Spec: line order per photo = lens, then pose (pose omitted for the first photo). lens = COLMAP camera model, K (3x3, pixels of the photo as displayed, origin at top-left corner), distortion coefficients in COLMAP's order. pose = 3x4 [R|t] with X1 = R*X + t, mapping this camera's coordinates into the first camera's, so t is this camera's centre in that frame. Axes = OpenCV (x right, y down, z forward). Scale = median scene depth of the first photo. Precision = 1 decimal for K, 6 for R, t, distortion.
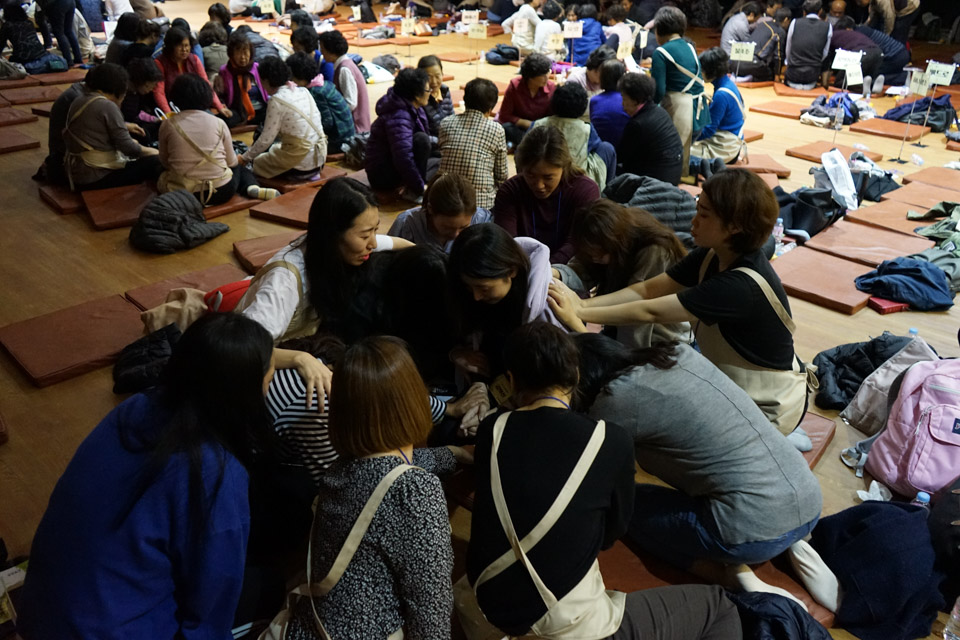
lens RADIAL K [[765.8, 0, 480.0], [0, 765.8, 320.0], [0, 0, 1]] dist [-0.000443, 0.000148]
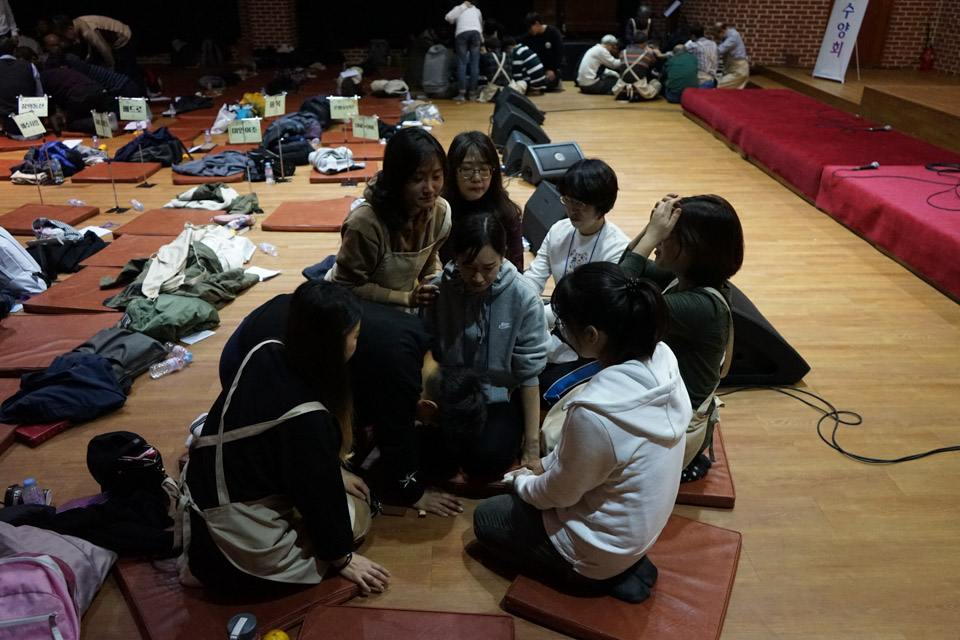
lens RADIAL K [[765.8, 0, 480.0], [0, 765.8, 320.0], [0, 0, 1]] dist [-0.000443, 0.000148]
pose [[0.699987, -0.309680, 0.643518, 0.197963], [0.330370, 0.939293, 0.092654, -0.025869], [-0.633145, 0.147742, 0.759802, 0.058836]]
